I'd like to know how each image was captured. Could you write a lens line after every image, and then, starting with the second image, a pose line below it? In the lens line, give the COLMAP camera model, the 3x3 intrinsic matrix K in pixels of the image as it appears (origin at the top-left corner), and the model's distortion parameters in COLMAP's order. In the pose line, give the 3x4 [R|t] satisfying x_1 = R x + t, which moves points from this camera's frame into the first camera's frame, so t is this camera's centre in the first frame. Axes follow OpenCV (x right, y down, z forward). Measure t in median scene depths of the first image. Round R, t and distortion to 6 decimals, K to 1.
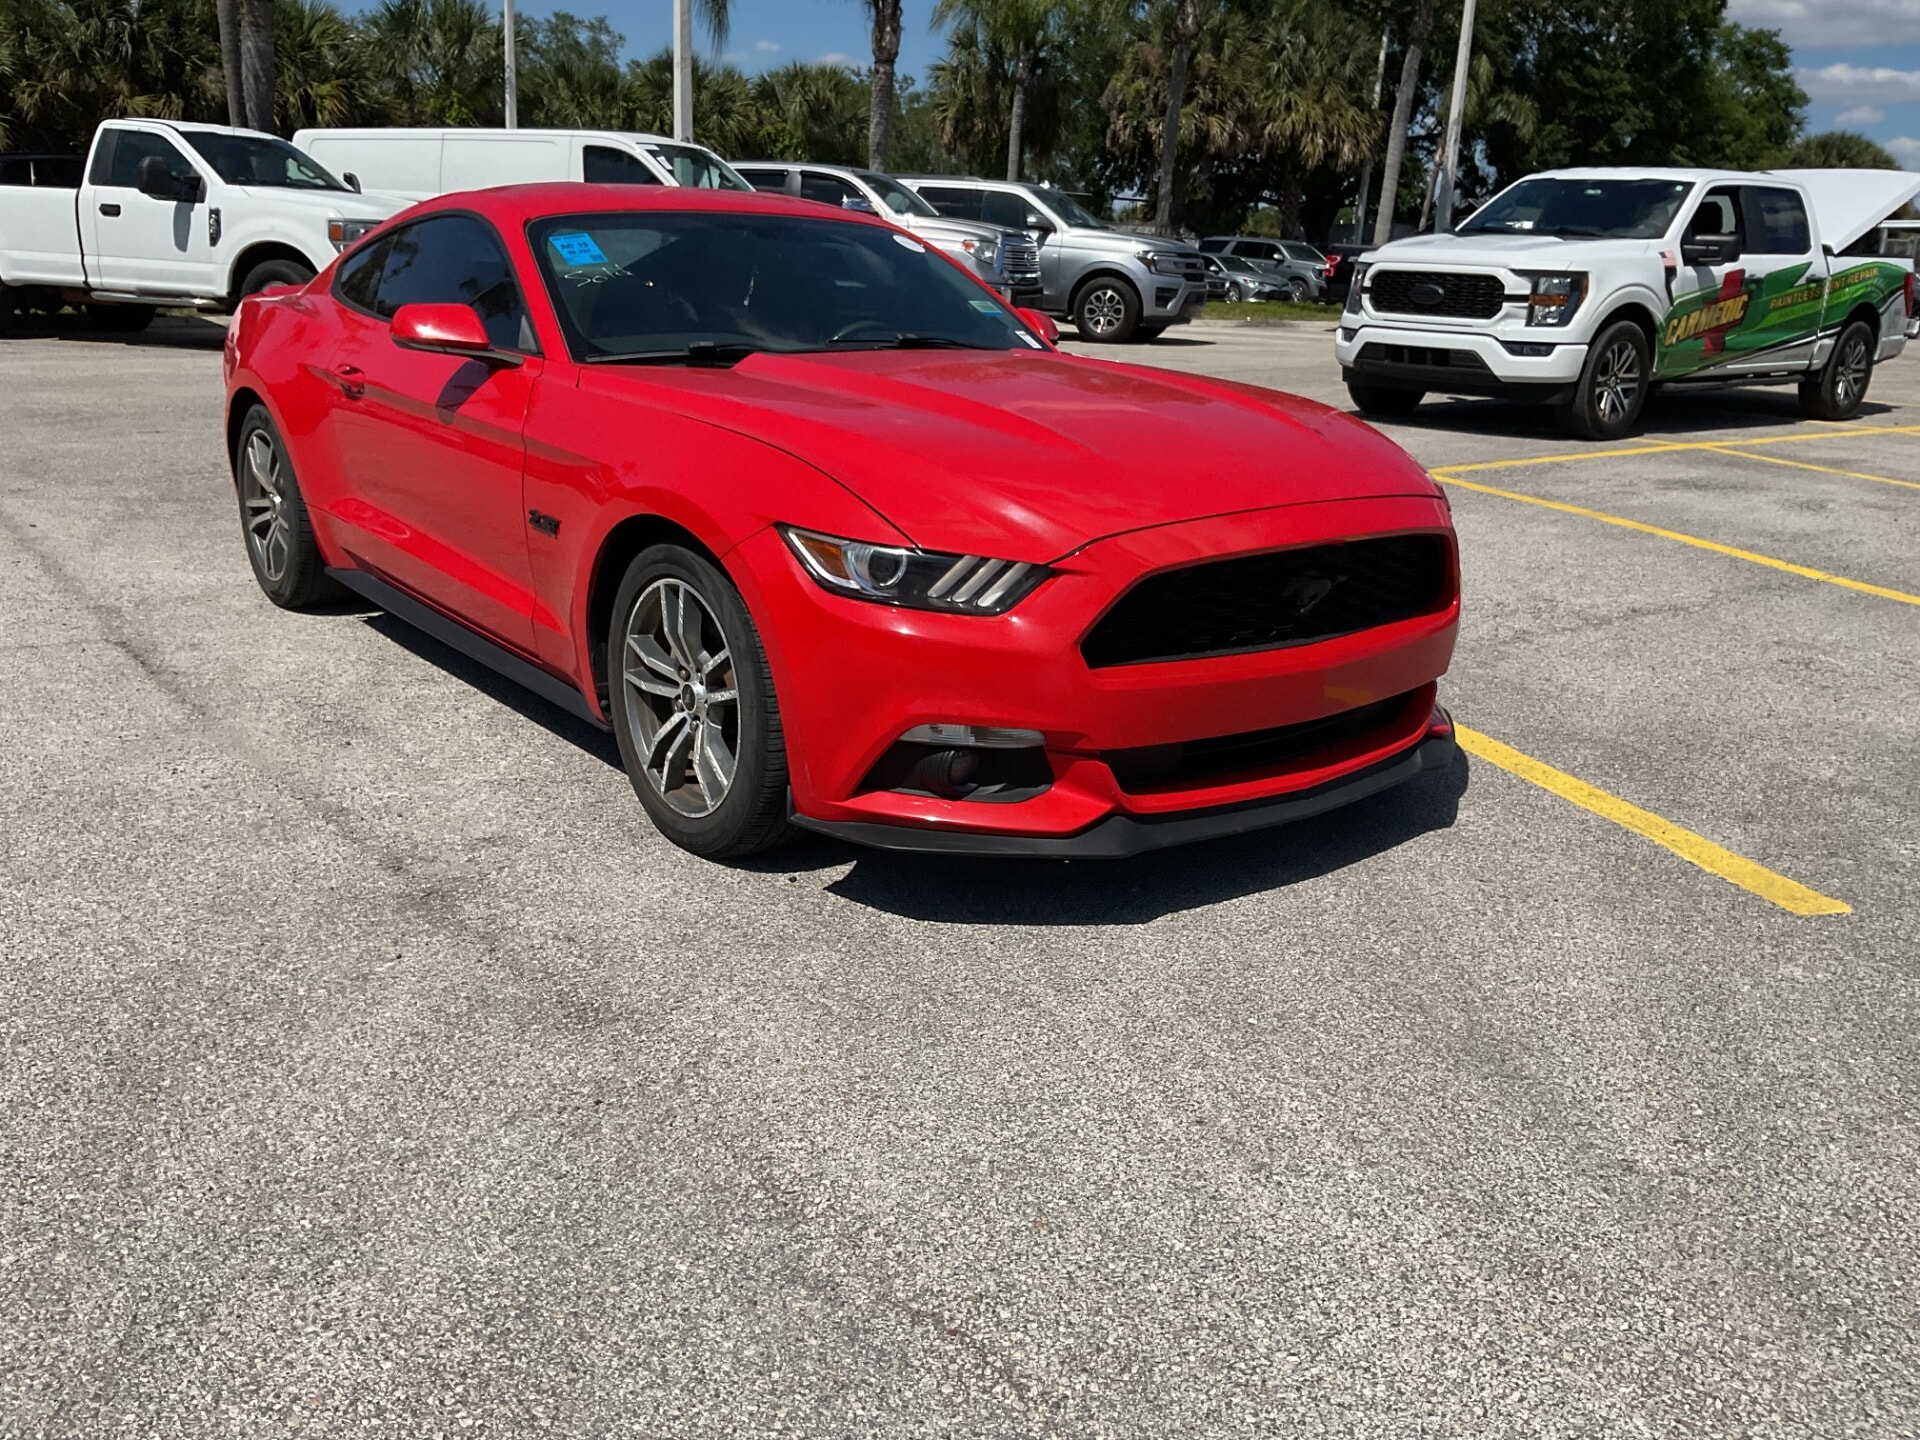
lens RADIAL K [[1606.5, 0, 975.5], [0, 1606.5, 709.2], [0, 0, 1]] dist [0.056804, -0.109935]
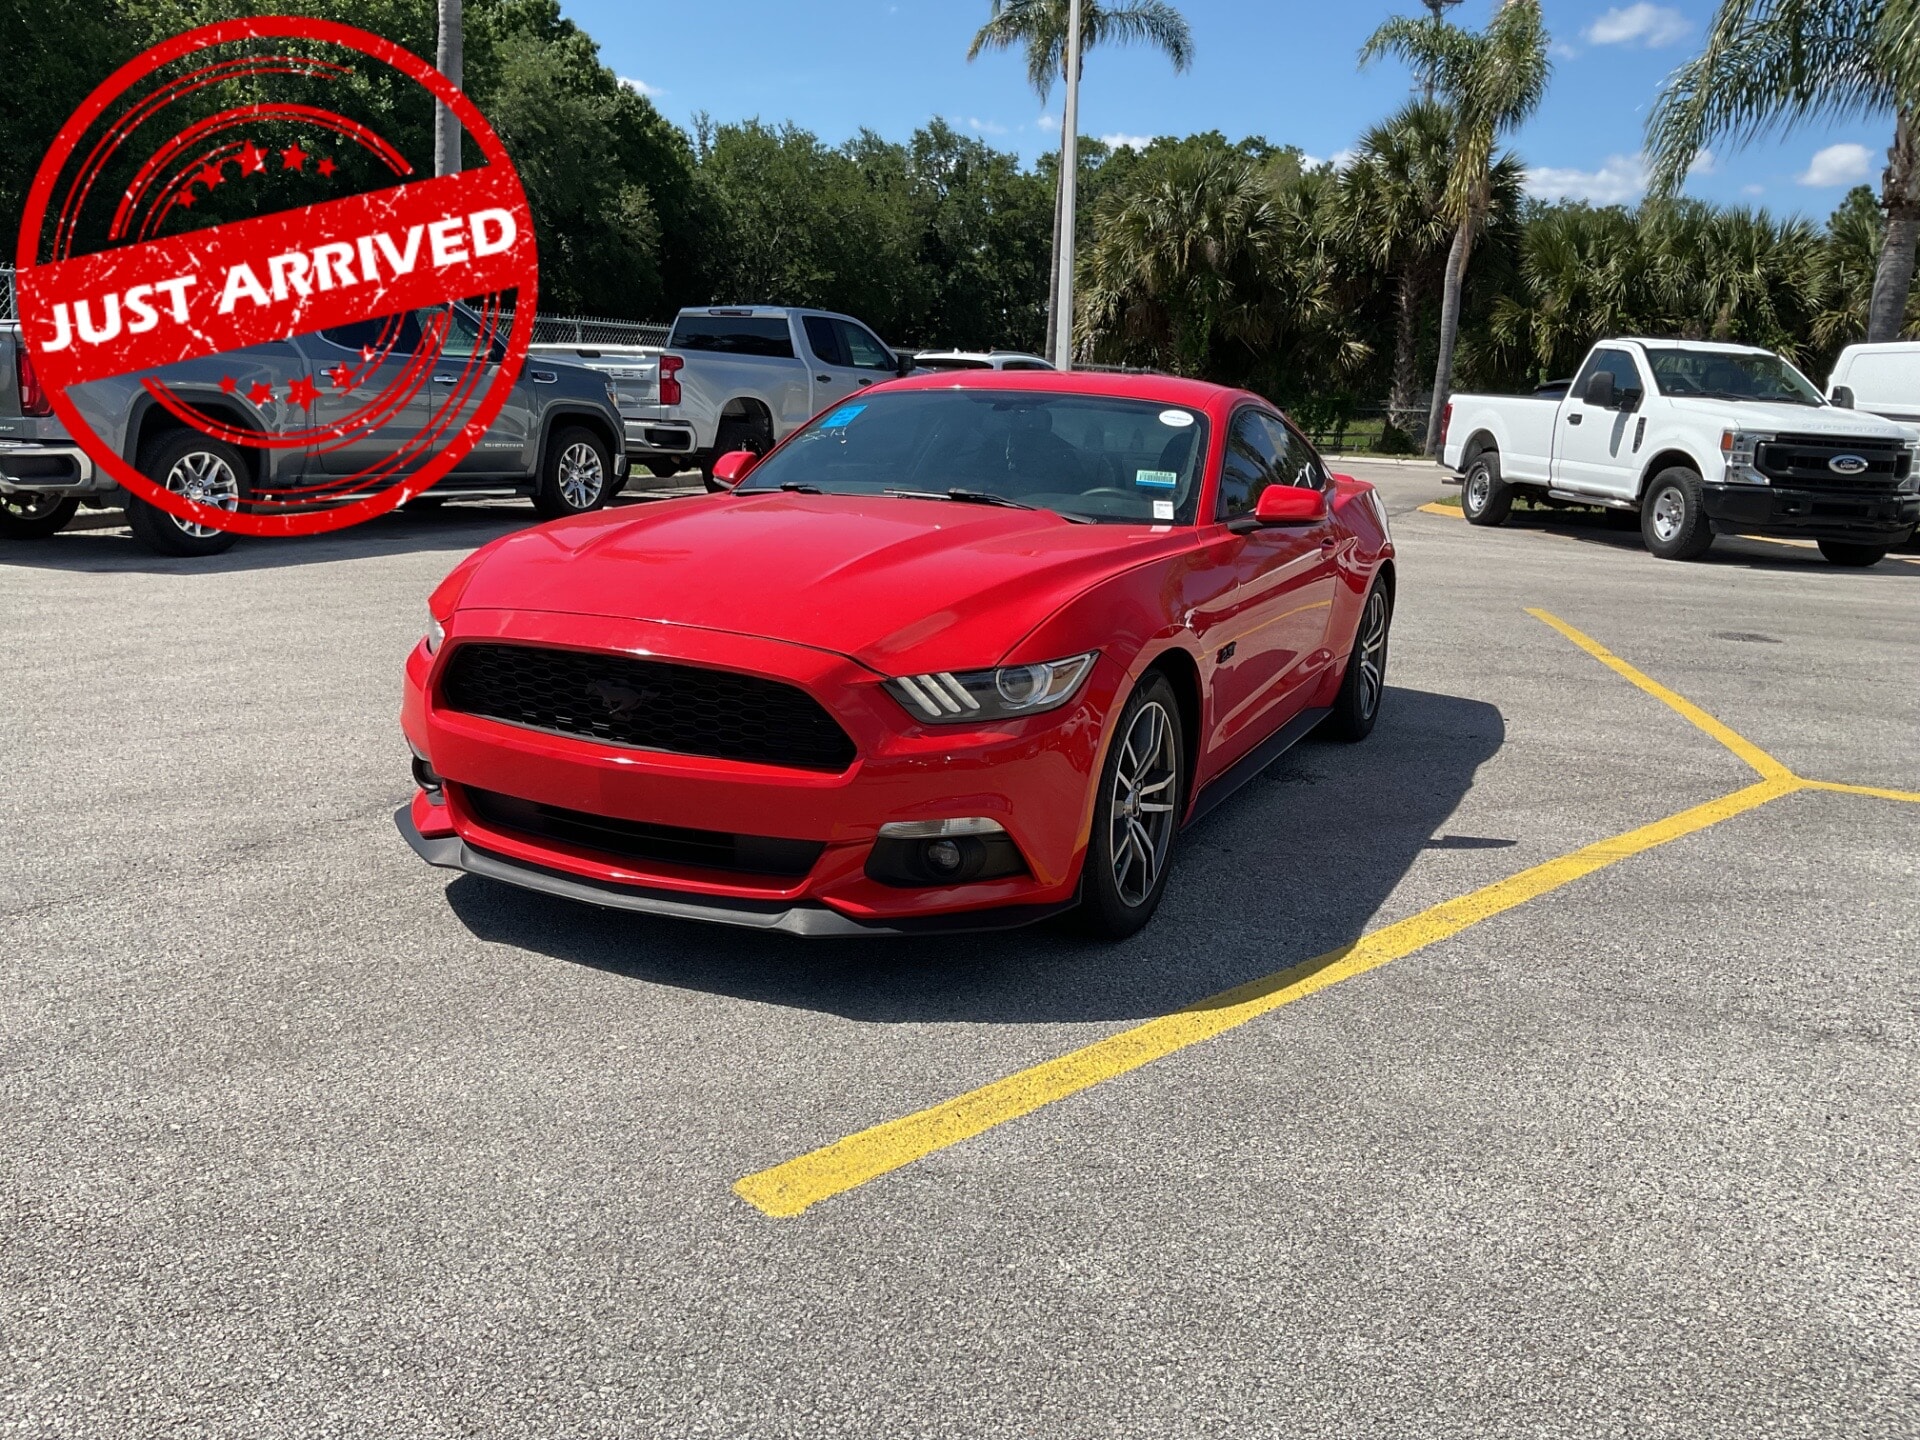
lens RADIAL K [[1606.5, 0, 966.8], [0, 1606.5, 717.1], [0, 0, 1]] dist [0.056804, -0.109935]
pose [[0.455227, 0.162342, -0.875451, 0.208652], [-0.273365, 0.961233, 0.036102, -0.027040], [0.847373, 0.222883, 0.481957, 0.111254]]
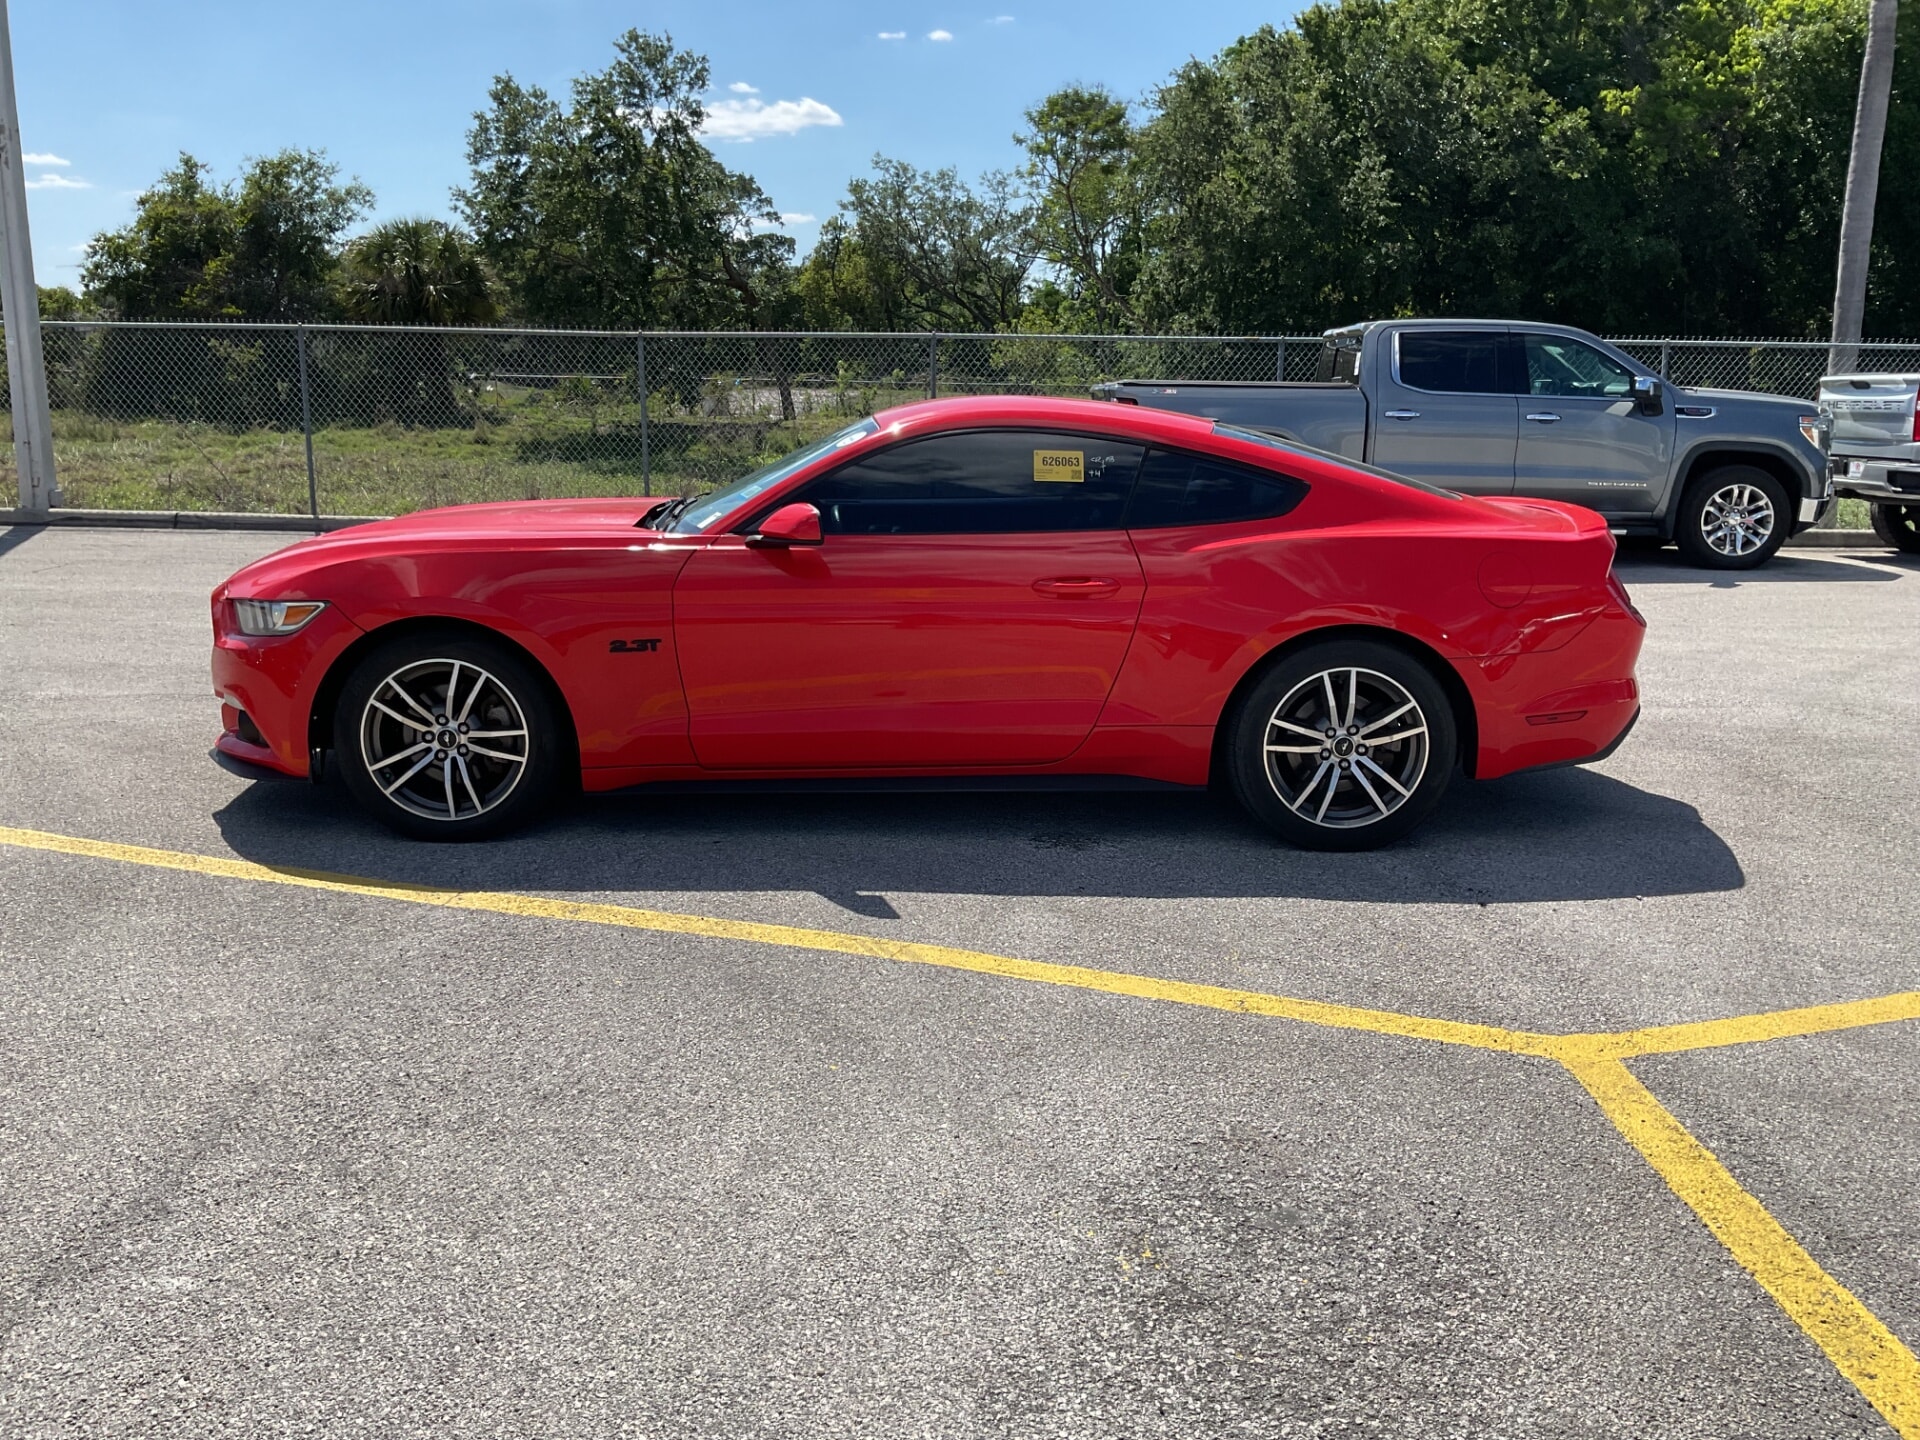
lens RADIAL K [[1606.5, 0, 947.3], [0, 1606.5, 710.5], [0, 0, 1]] dist [0.056804, -0.109935]
pose [[-0.612754, 0.116235, -0.781679, 0.192078], [-0.250479, 0.909562, 0.331599, -0.123509], [0.749529, 0.398983, -0.528223, 0.422302]]
